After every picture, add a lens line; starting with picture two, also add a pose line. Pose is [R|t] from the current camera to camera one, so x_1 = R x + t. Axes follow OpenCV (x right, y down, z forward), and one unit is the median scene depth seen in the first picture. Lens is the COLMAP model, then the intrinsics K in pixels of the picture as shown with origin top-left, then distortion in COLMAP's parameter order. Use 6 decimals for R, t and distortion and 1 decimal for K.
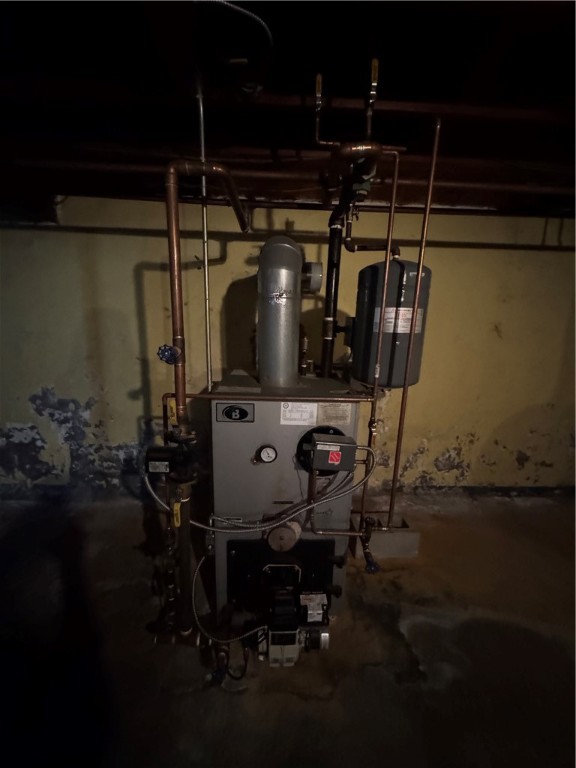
lens RADIAL K [[307.7, 0, 288.2], [0, 307.7, 384.9], [0, 0, 1]] dist [-0.000890, 0.000180]
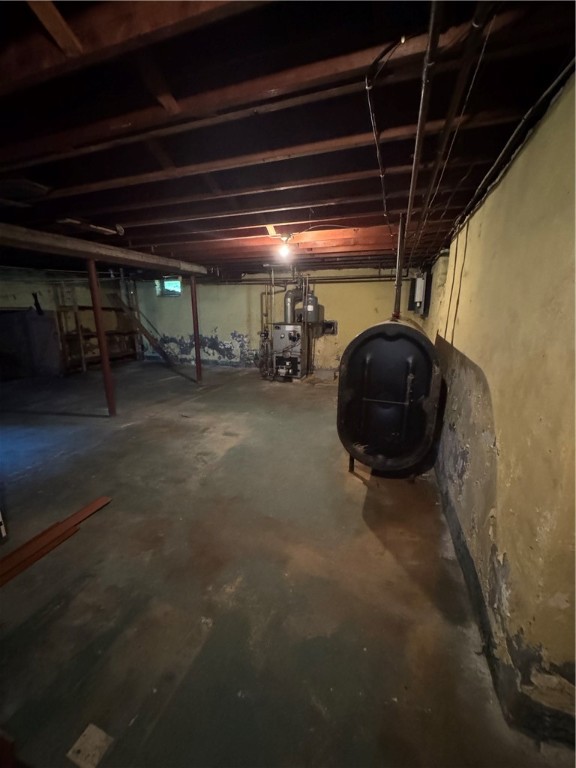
lens RADIAL K [[307.7, 0, 285.9], [0, 307.7, 383.5], [0, 0, 1]] dist [-0.000890, 0.000180]
pose [[0.932559, 0.060636, -0.355890, 0.939111], [-0.047857, 0.997858, 0.044610, 0.398862], [0.357832, -0.024570, 0.933463, -1.913136]]
